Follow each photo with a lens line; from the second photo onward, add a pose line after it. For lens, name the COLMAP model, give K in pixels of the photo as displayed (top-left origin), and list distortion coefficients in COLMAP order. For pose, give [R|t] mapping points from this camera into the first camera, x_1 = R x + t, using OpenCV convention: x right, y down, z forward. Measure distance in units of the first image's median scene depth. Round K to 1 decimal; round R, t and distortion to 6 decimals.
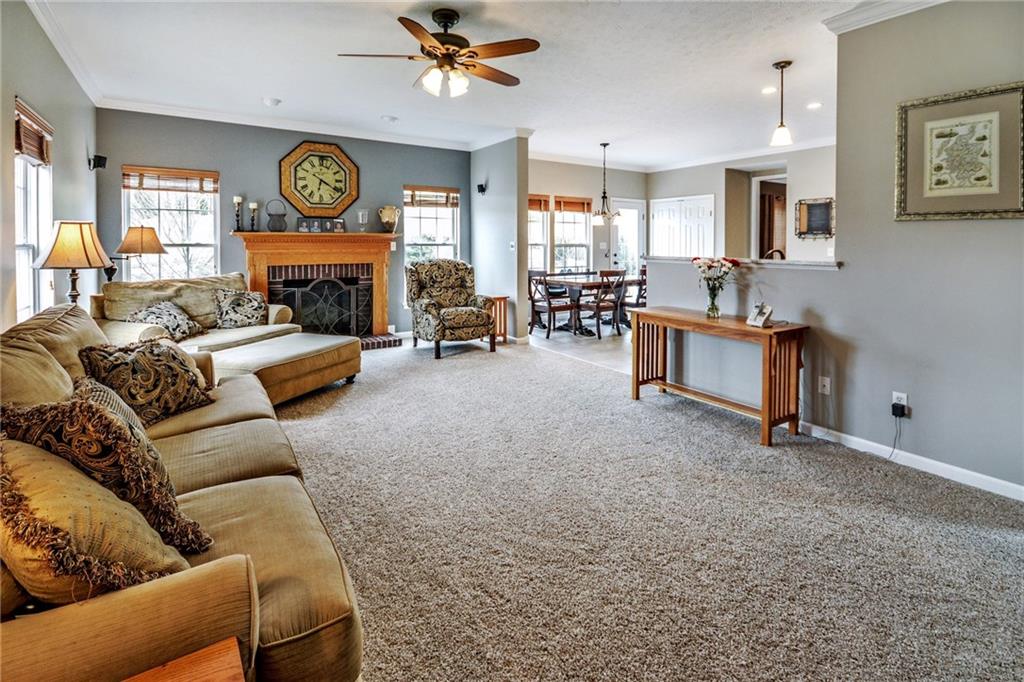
lens RADIAL K [[464.9, 0, 512.0], [0, 464.9, 341.0], [0, 0, 1]] dist [0.000262, 0.000089]
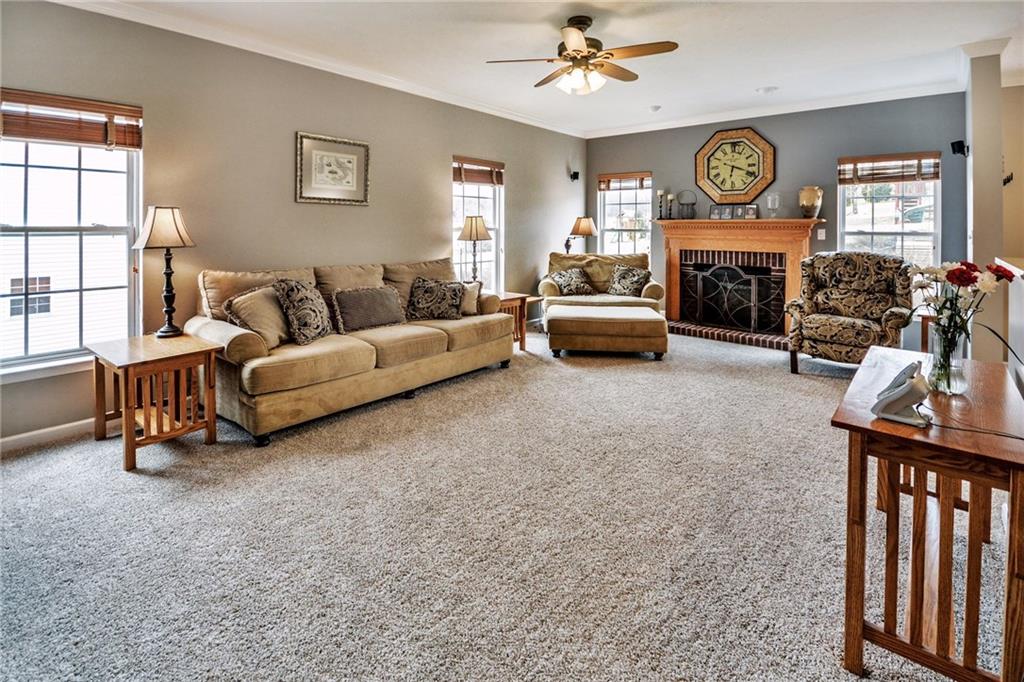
lens RADIAL K [[484.1, 0, 512.0], [0, 484.1, 341.0], [0, 0, 1]] dist [-0.000283, -0.000171]
pose [[0.279503, 0.222366, -0.934040, 0.500294], [-0.206845, 0.963915, 0.167582, -0.058385], [0.937600, 0.146362, 0.315412, 0.271668]]
